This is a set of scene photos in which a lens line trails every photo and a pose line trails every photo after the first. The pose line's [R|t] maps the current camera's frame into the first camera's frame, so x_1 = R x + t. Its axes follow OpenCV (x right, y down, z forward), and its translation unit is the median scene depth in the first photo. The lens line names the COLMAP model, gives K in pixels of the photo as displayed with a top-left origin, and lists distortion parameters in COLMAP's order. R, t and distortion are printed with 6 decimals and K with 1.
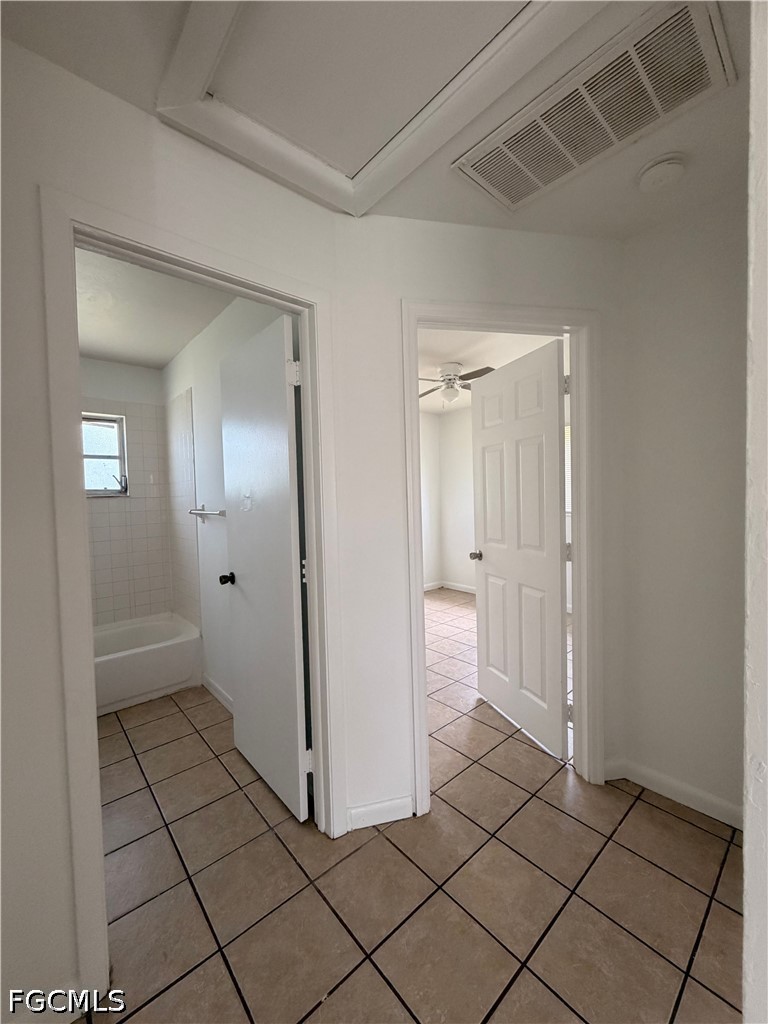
lens RADIAL K [[412.9, 0, 384.0], [0, 412.9, 512.0], [0, 0, 1]] dist [-0.000692, -0.000306]
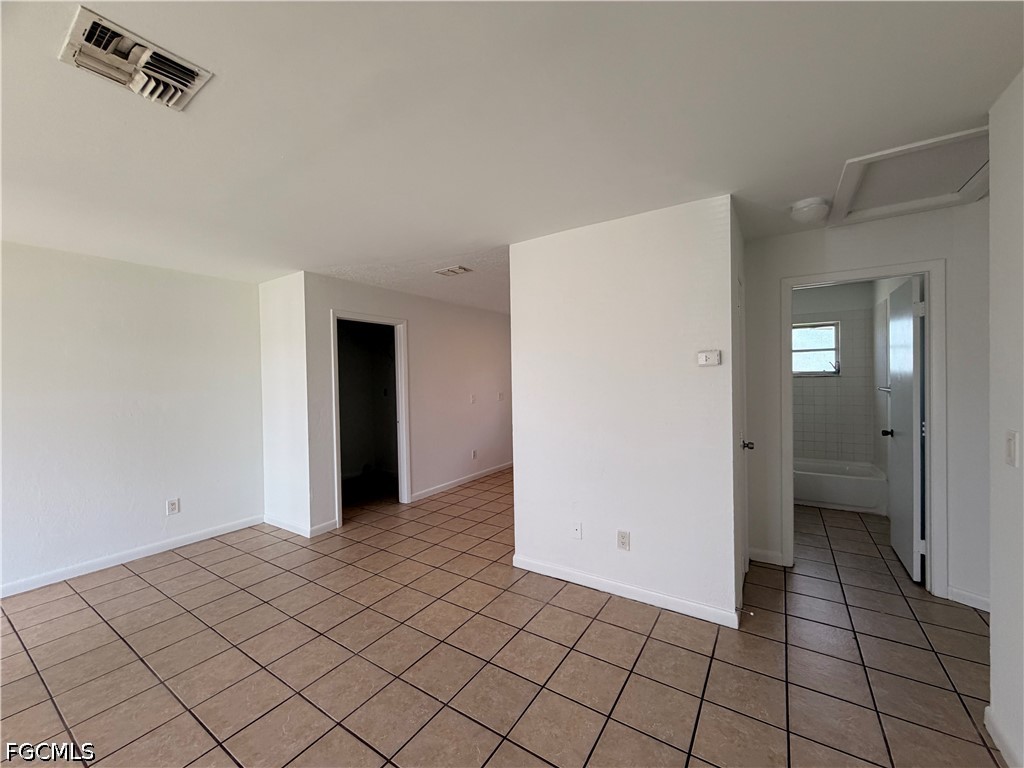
lens RADIAL K [[409.6, 0, 512.0], [0, 409.6, 384.0], [0, 0, 1]] dist [-0.001327, -0.000166]
pose [[0.270174, 0.032340, -0.962268, 0.530925], [-0.026697, 0.999303, 0.026089, -0.019414], [0.962441, 0.018641, 0.270849, -0.583724]]
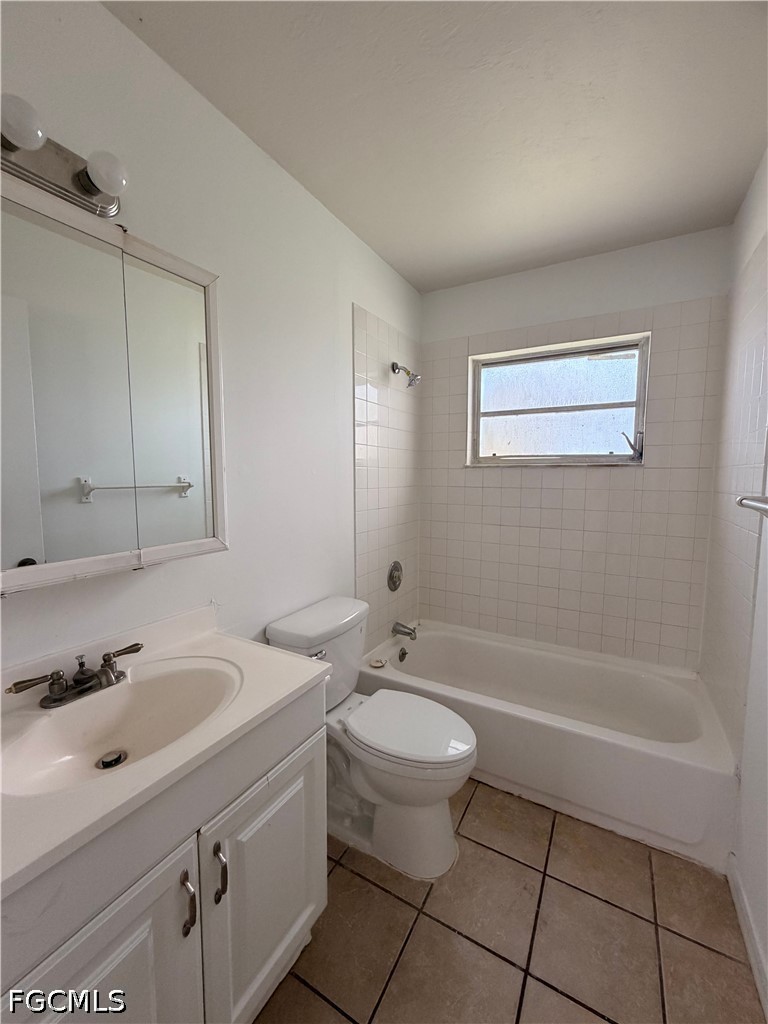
lens RADIAL K [[414.5, 0, 388.0], [0, 414.5, 507.9], [0, 0, 1]] dist [0.013568, -0.000071]
pose [[0.328711, 0.108383, -0.938191, -0.174876], [-0.044967, 0.994063, 0.099083, -0.022631], [0.943360, 0.009618, 0.331633, 0.504328]]
